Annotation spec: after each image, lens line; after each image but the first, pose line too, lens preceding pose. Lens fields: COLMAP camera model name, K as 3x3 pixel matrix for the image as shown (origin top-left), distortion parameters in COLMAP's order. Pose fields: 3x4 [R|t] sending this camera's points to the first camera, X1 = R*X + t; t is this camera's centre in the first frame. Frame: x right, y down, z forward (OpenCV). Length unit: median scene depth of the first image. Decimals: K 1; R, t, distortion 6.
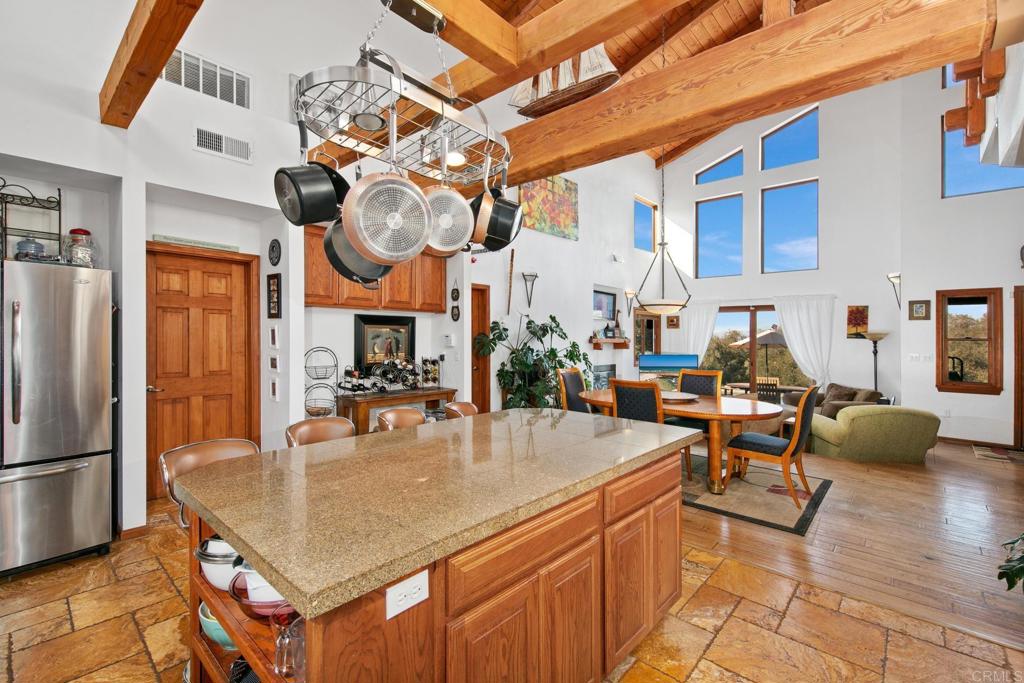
lens RADIAL K [[467.3, 0, 480.1], [0, 467.3, 339.1], [0, 0, 1]] dist [-0.012572, -0.000409]
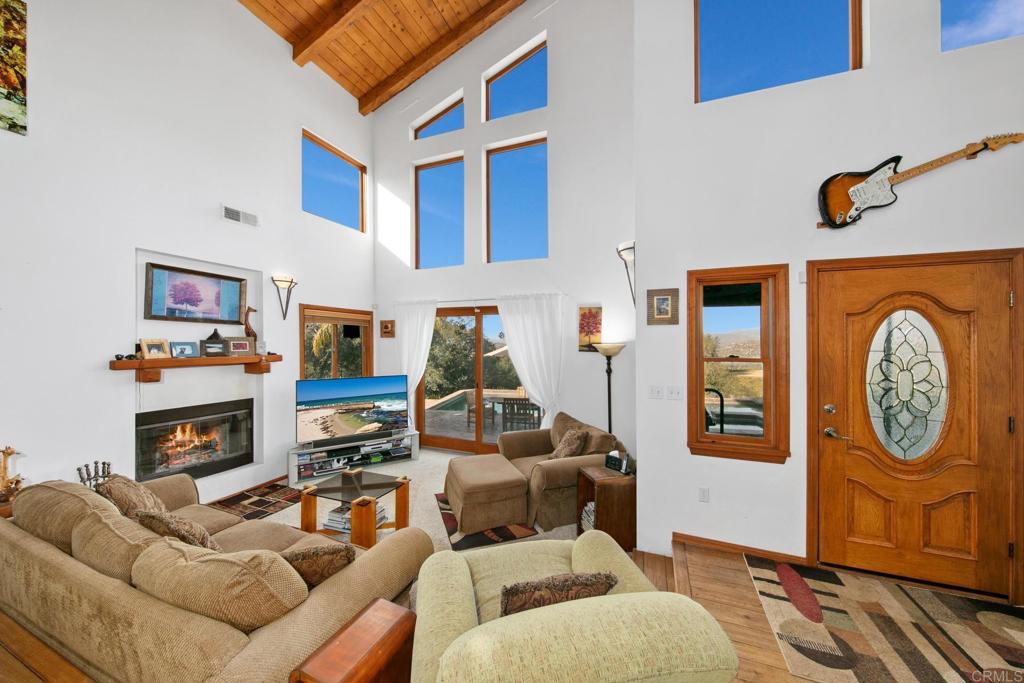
lens RADIAL K [[360.0, 0, 503.7], [0, 360.0, 344.1], [0, 0, 1]] dist [-0.003831, -0.000877]
pose [[0.930417, -0.006882, 0.366437, 0.476447], [0.006655, 0.999976, 0.001882, -0.015412], [-0.366441, 0.000687, 0.930441, 0.517401]]
